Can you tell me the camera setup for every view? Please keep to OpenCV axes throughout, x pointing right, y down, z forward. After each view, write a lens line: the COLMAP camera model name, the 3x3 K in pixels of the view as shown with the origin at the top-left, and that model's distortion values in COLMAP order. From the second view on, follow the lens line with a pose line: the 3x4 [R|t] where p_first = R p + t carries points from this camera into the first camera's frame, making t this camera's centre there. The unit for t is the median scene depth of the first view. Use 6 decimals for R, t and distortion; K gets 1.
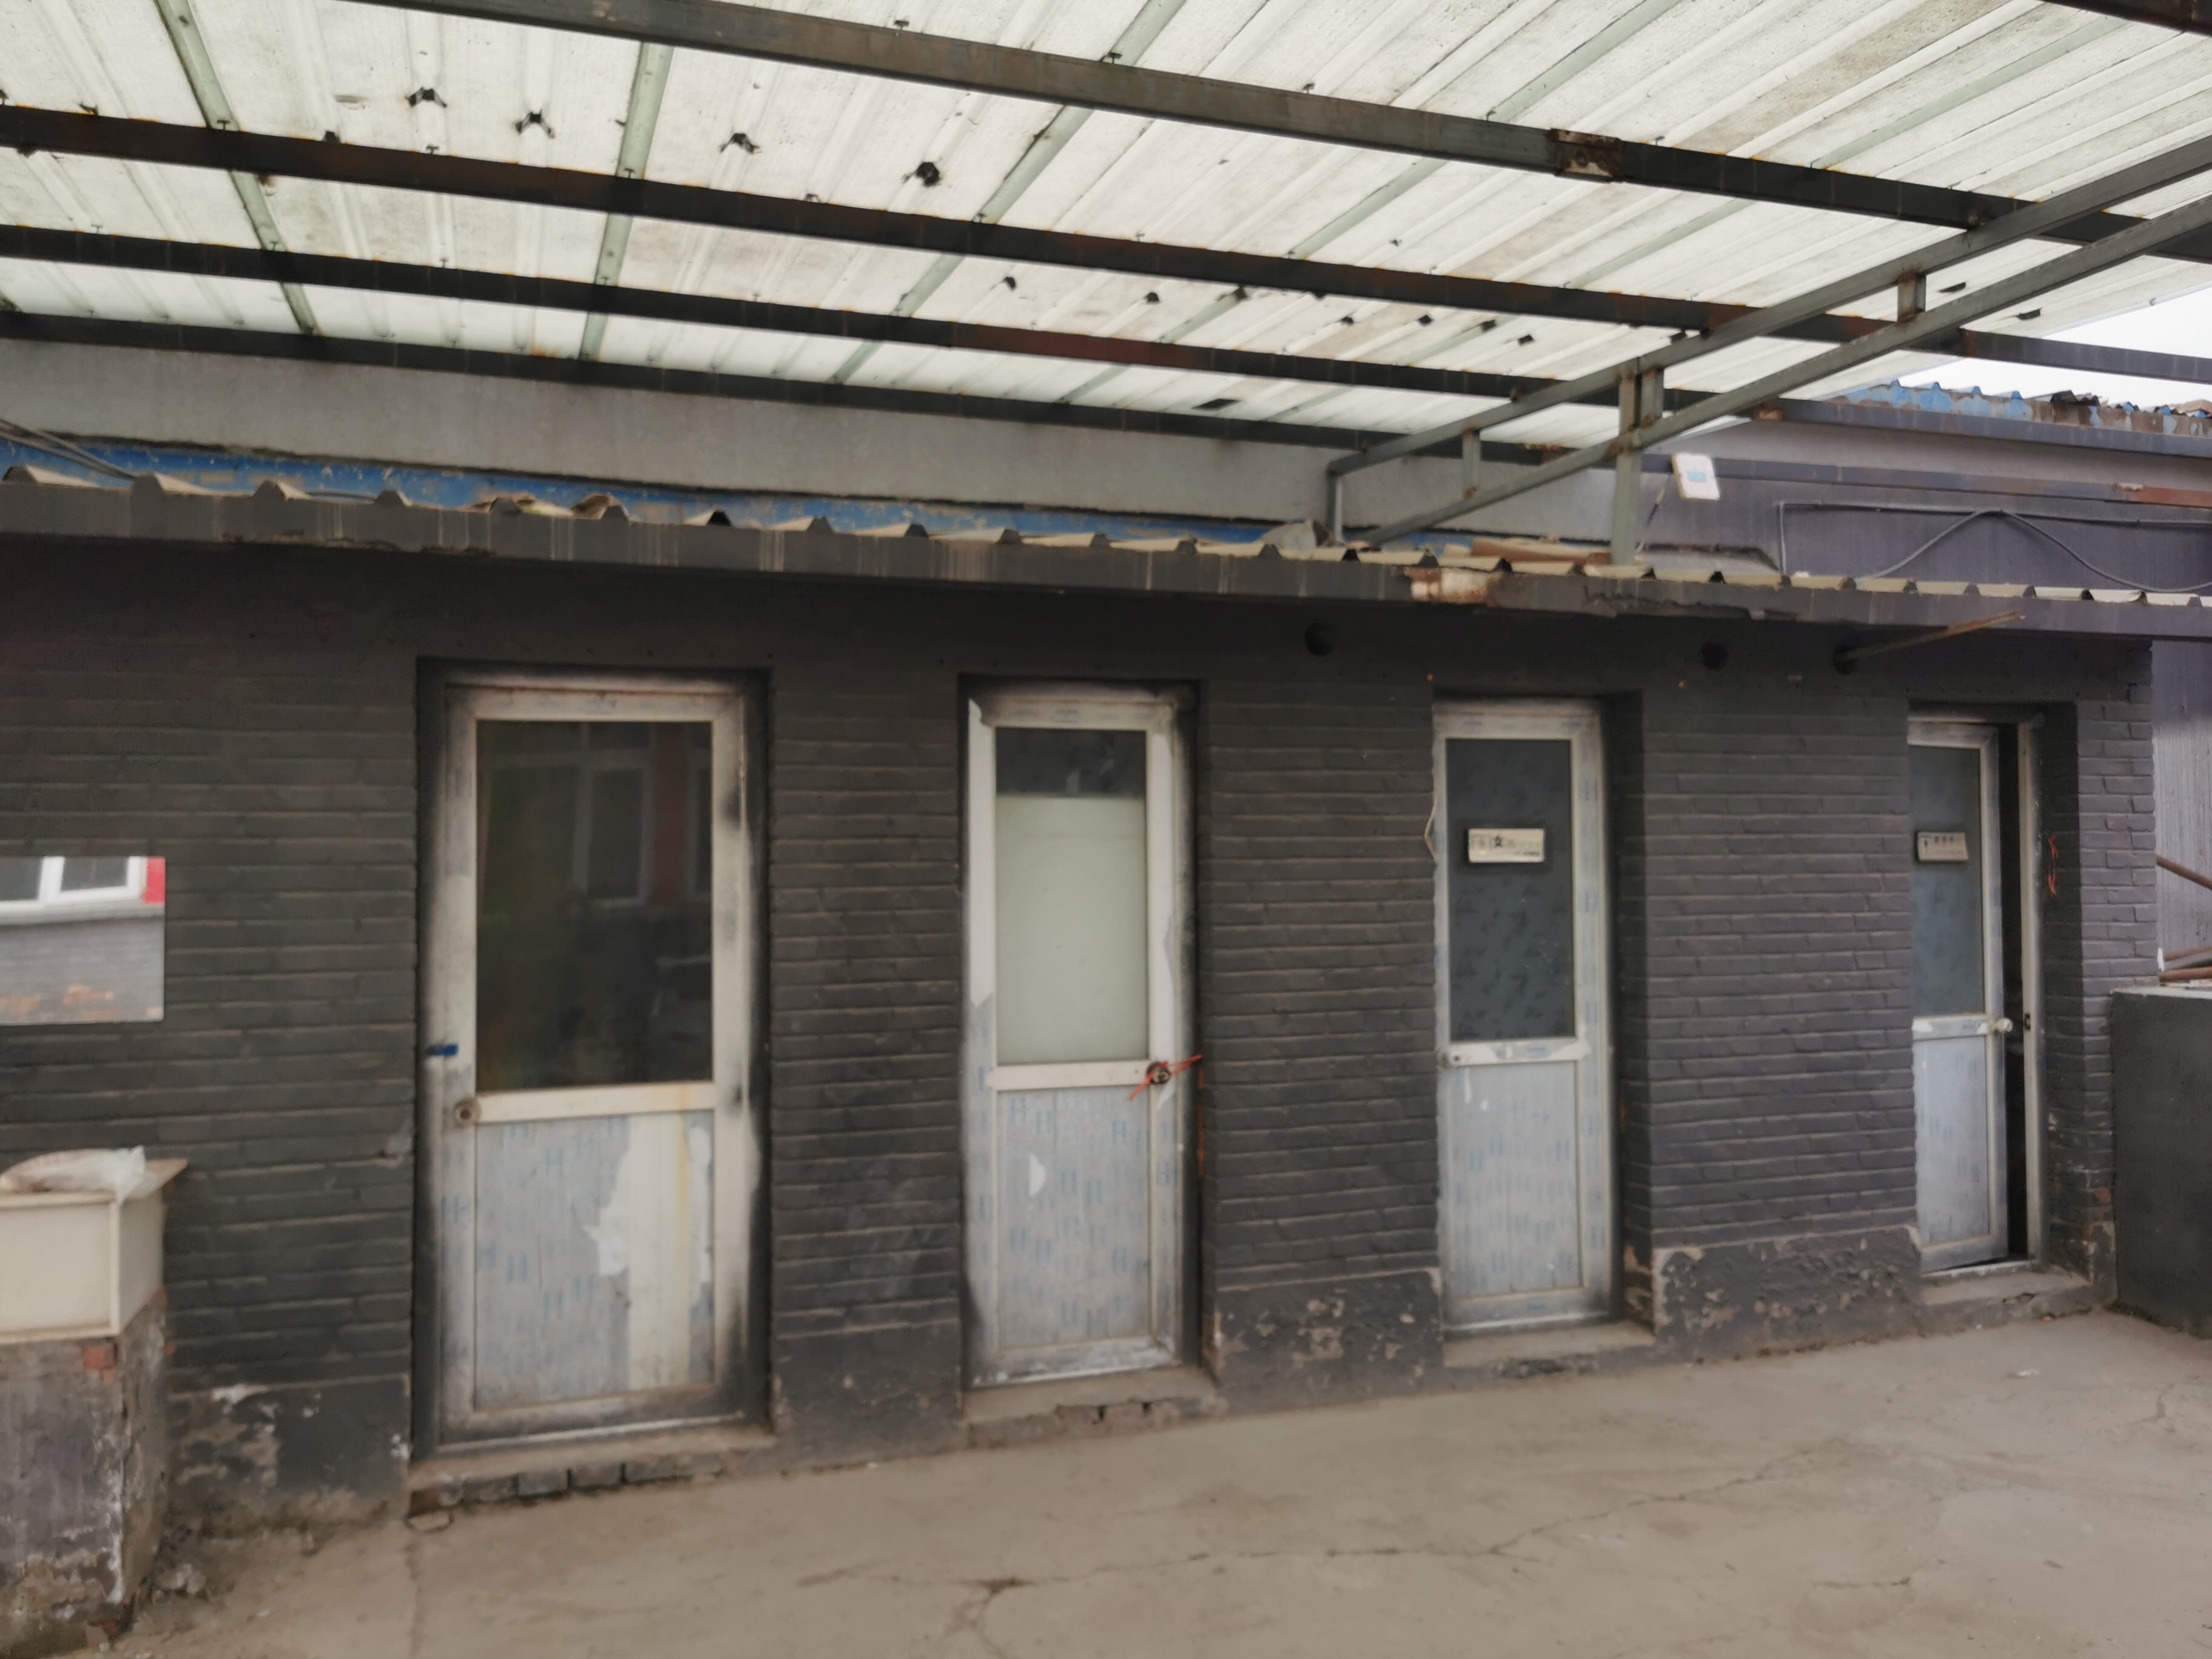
lens RADIAL K [[1731.7, 0, 1106.0], [0, 1731.7, 829.5], [0, 0, 1]] dist [0.047284, -0.072823]
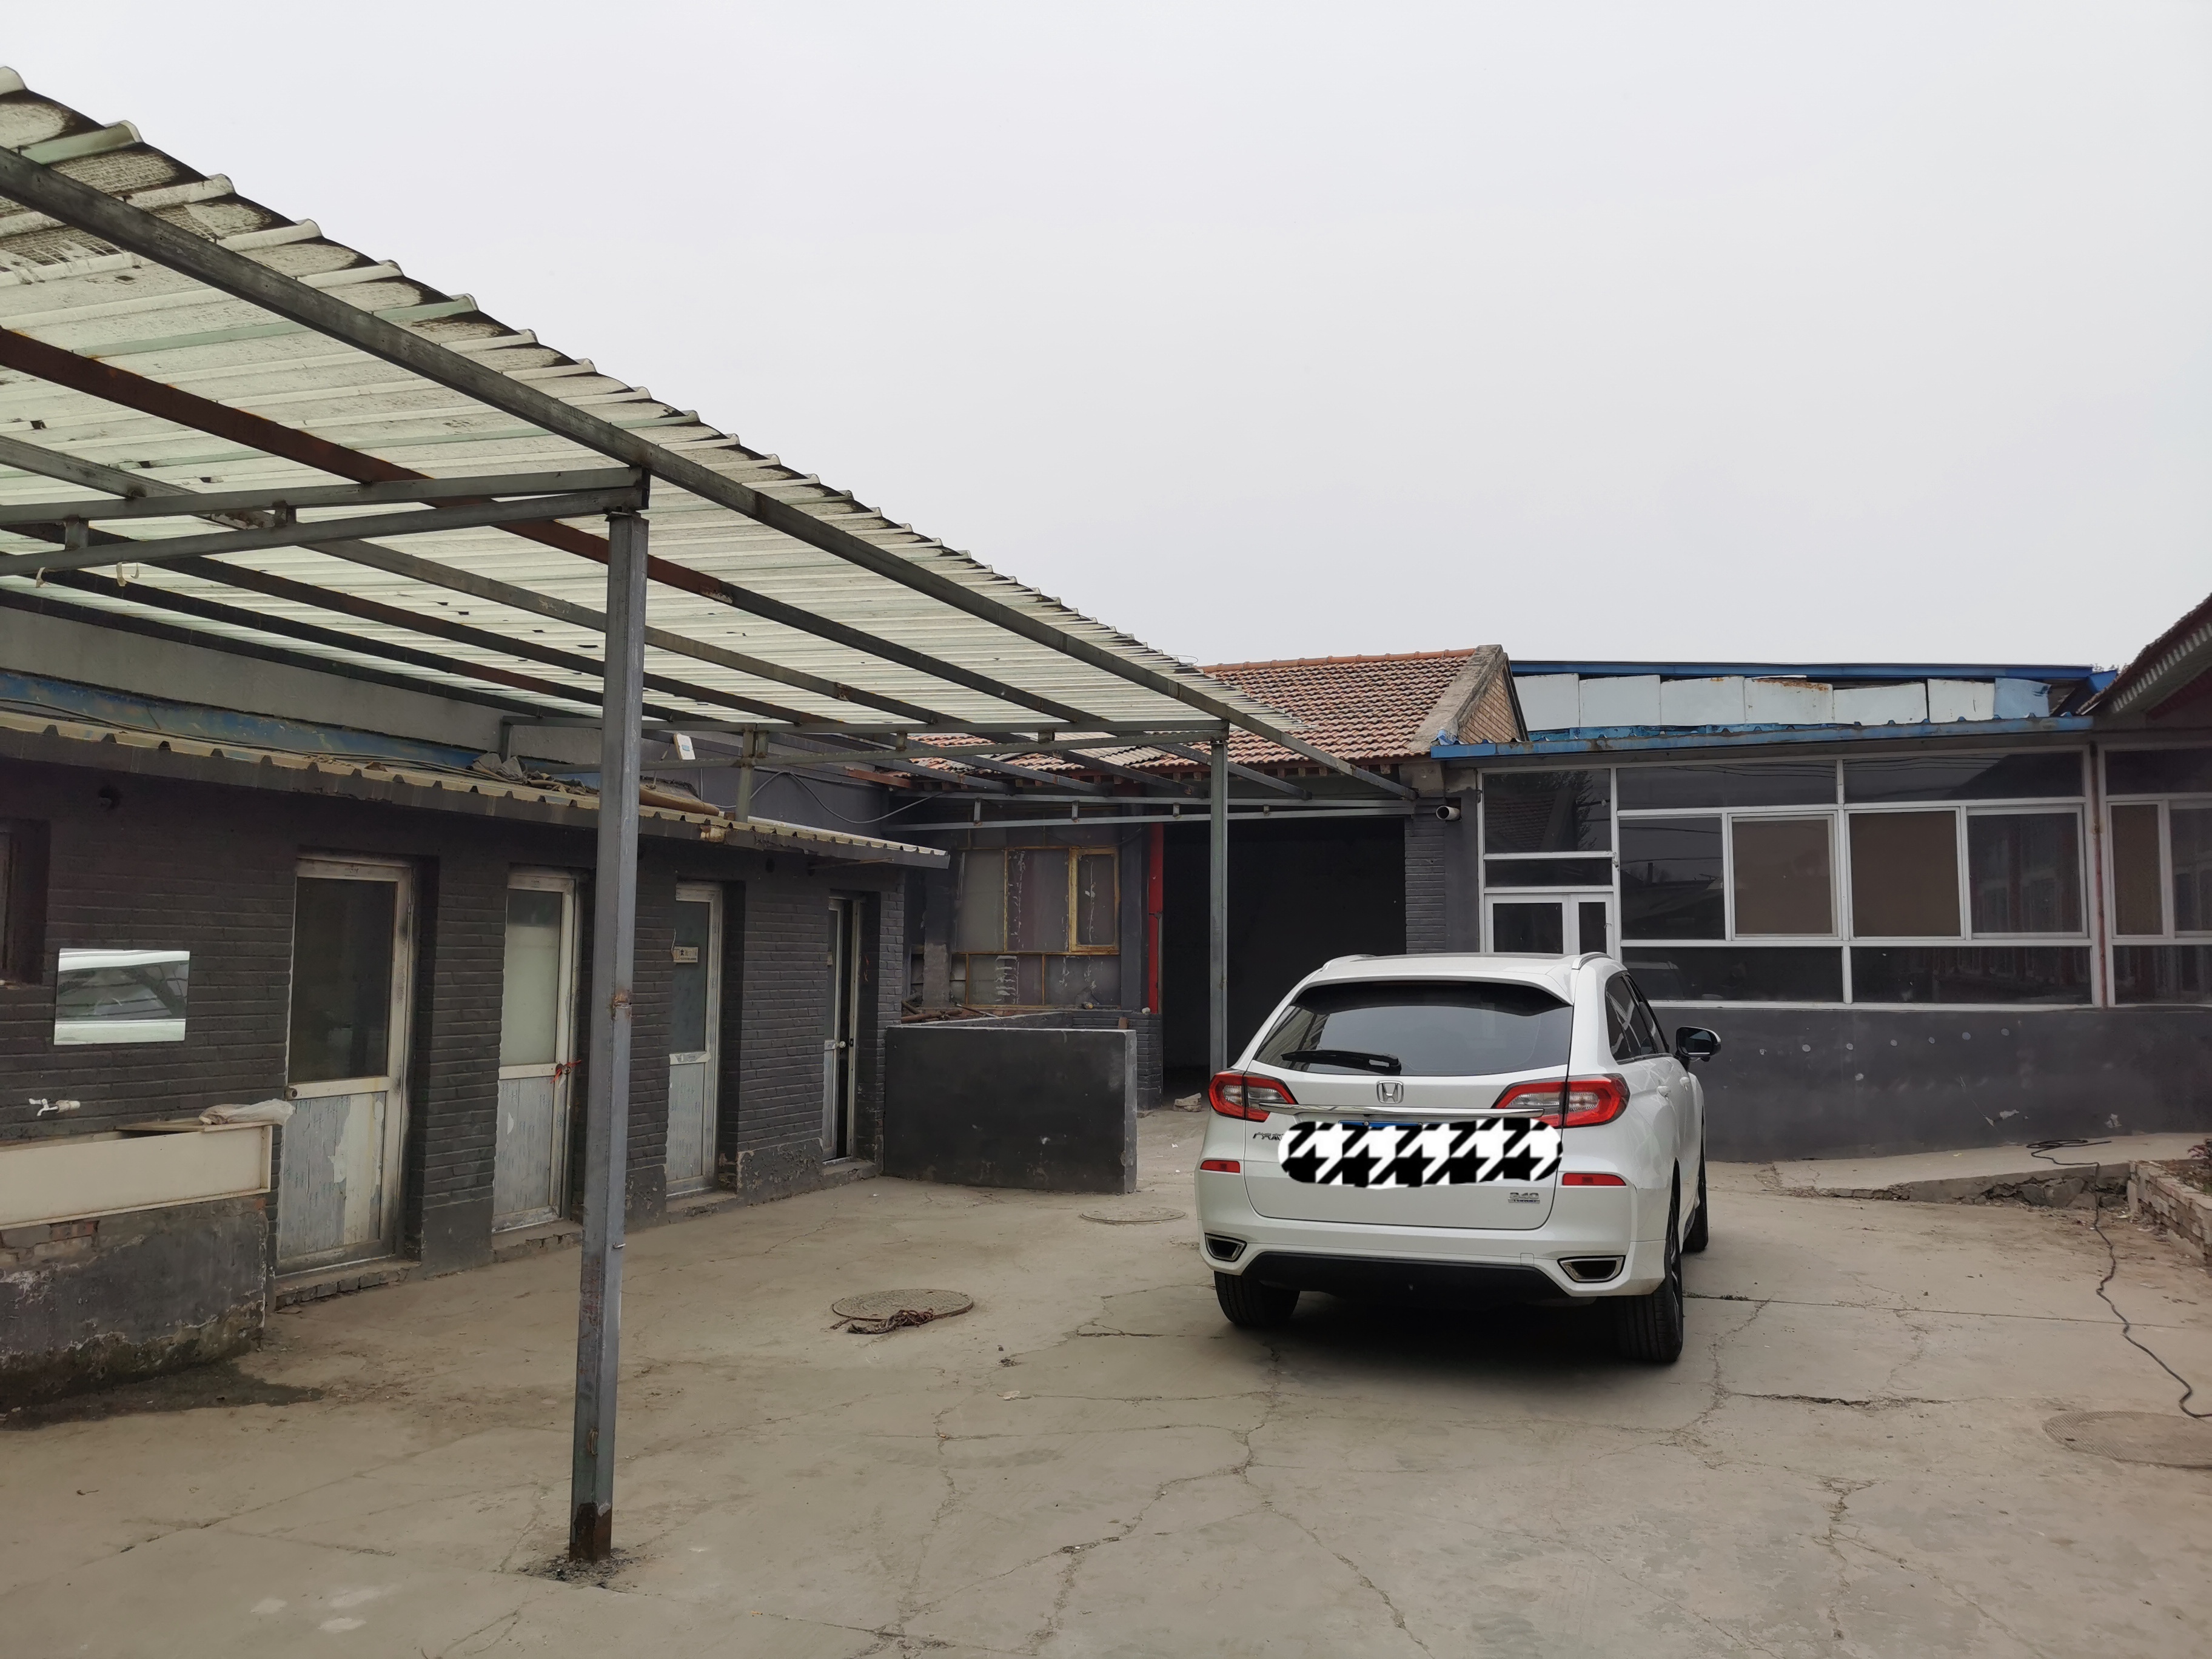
lens RADIAL K [[1695.9, 0, 1106.0], [0, 1695.9, 829.5], [0, 0, 1]] dist [0.056623, -0.068320]
pose [[0.660712, 0.075738, 0.746809, -0.940872], [-0.034020, 0.996896, -0.071003, -0.011903], [-0.749868, 0.021506, 0.661238, -0.676298]]
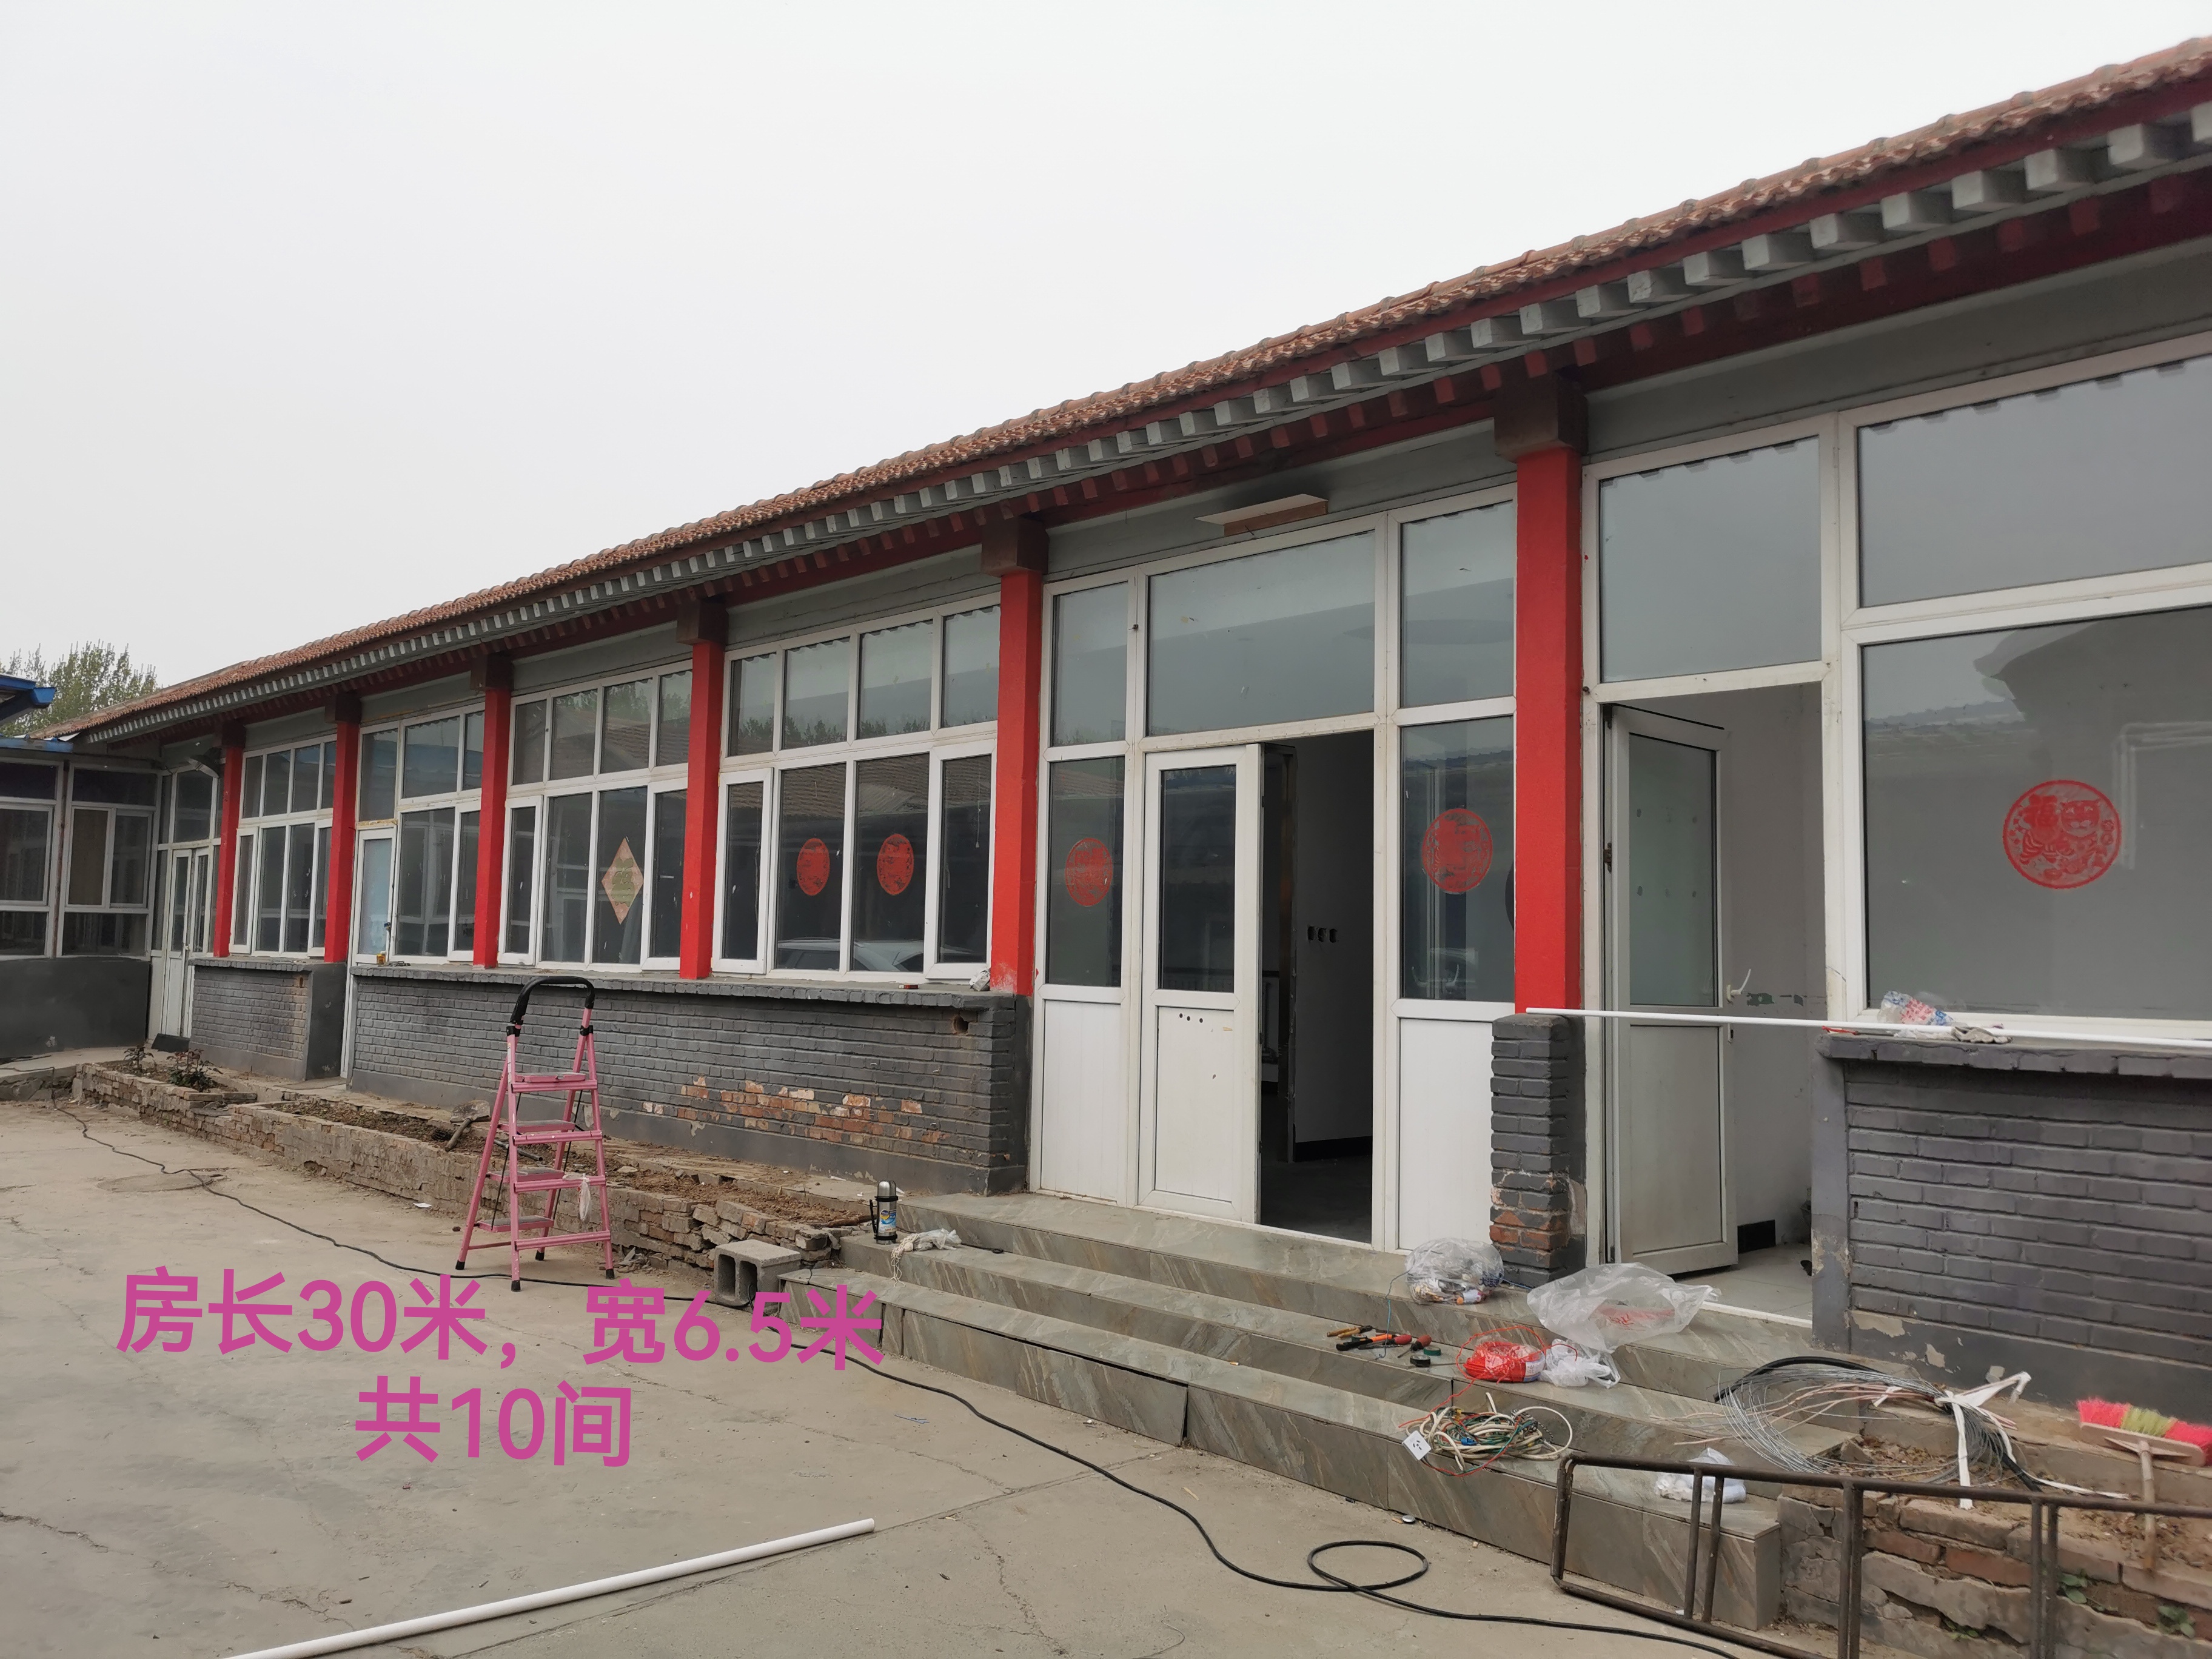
lens RADIAL K [[1695.9, 0, 1106.0], [0, 1695.9, 829.5], [0, 0, 1]] dist [0.056623, -0.068320]
pose [[-0.407740, 0.070500, 0.910372, -1.992988], [-0.039684, 0.994705, -0.094805, 0.006521], [-0.912235, -0.074783, -0.402783, -0.619891]]
